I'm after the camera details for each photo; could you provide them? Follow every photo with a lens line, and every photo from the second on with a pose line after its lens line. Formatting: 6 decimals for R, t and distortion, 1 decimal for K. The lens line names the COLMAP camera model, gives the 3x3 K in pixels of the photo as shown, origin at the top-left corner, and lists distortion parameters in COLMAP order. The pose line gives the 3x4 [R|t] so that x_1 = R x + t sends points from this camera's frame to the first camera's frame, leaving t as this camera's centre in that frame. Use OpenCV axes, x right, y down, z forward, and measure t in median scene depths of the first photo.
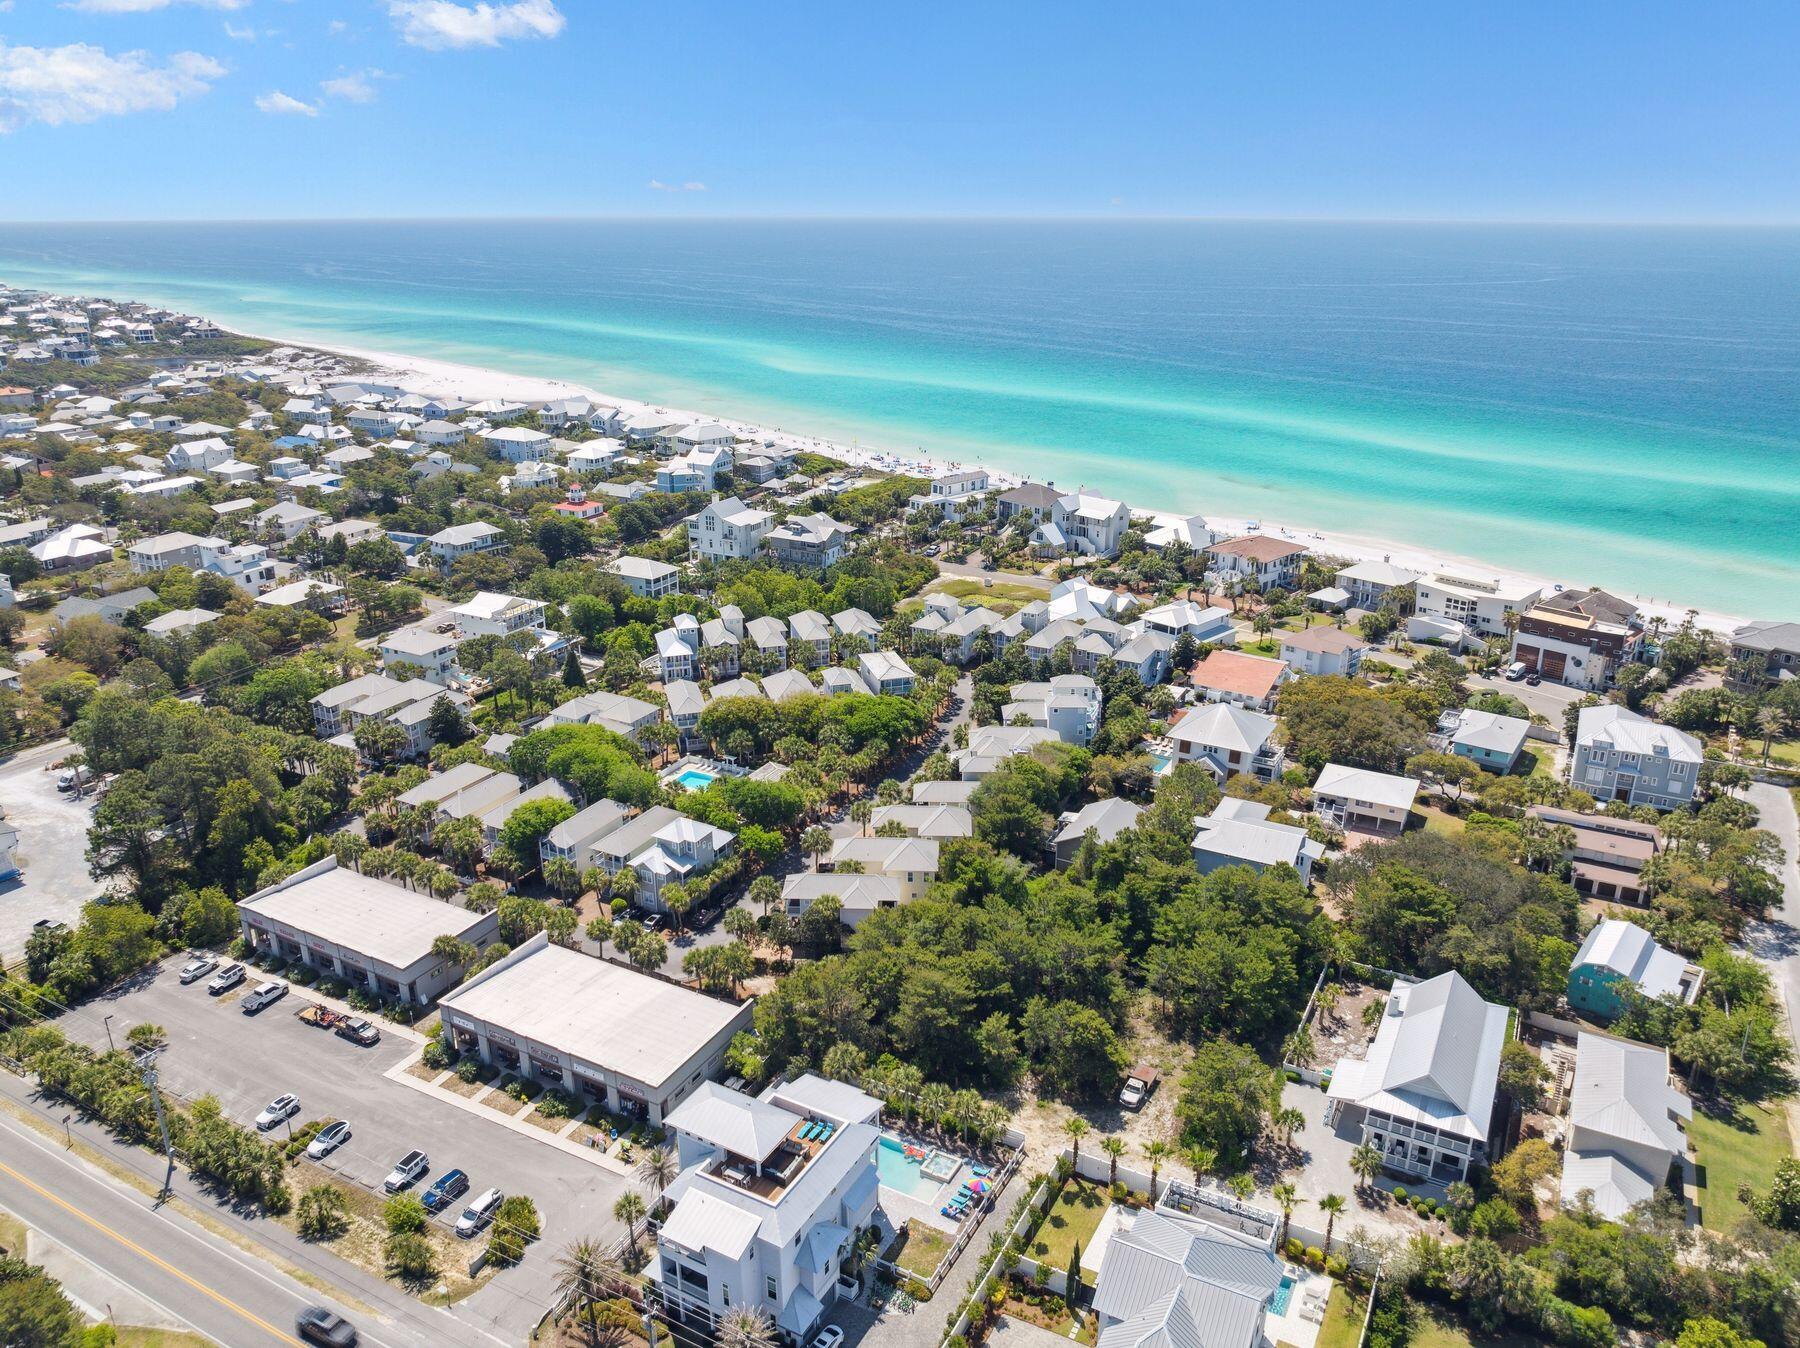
lens RADIAL K [[1285.4, 0, 900.0], [0, 1285.4, 674.0], [0, 0, 1]] dist [-0.048669, -0.008283]
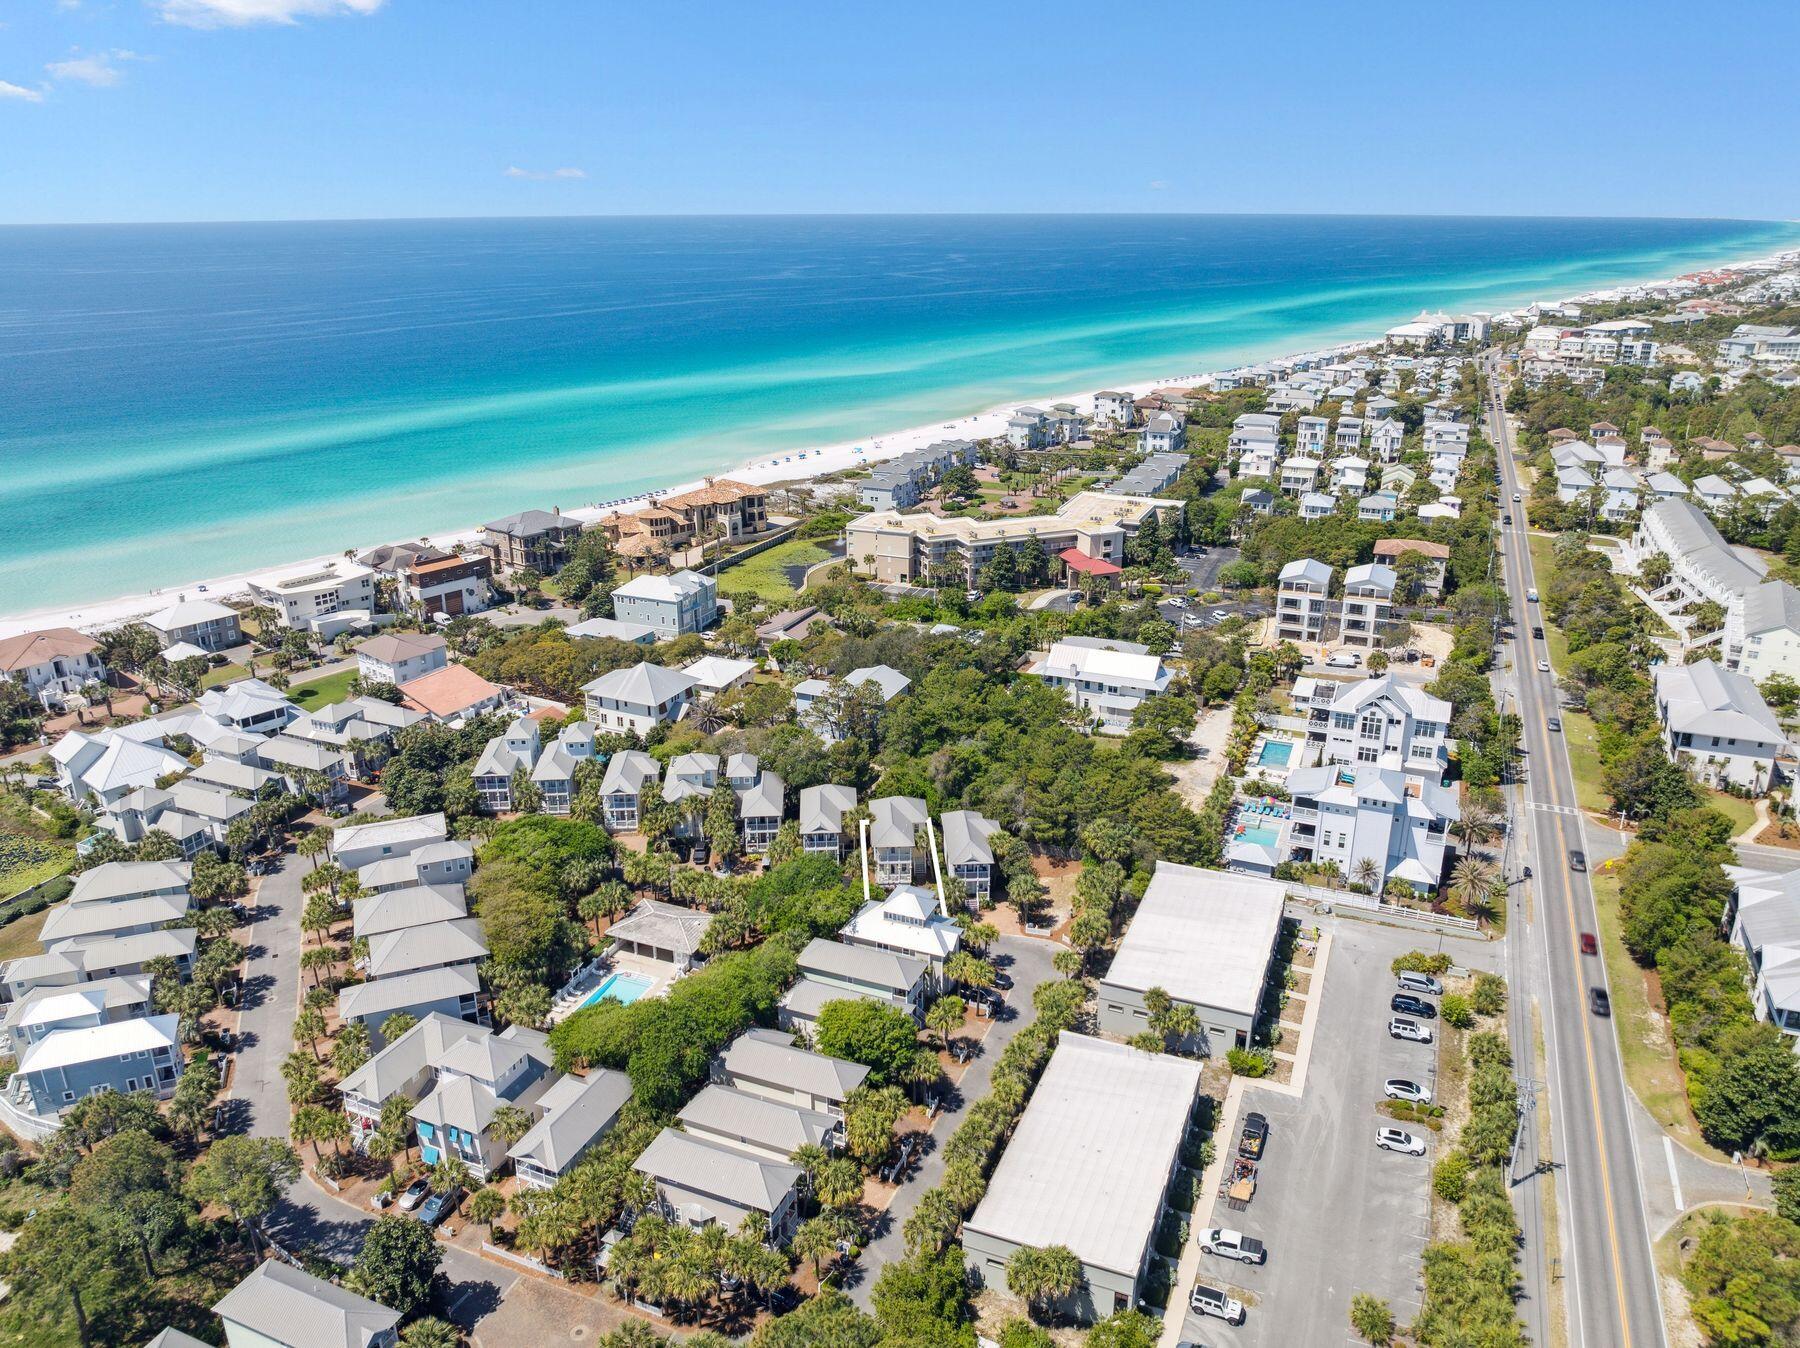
lens RADIAL K [[1285.4, 0, 900.0], [0, 1285.4, 674.0], [0, 0, 1]] dist [-0.048669, -0.008283]
pose [[-0.097918, -0.339566, 0.935472, -0.697389], [0.339233, 0.872304, 0.352145, -0.245738], [-0.935592, 0.351824, 0.029777, 0.675226]]
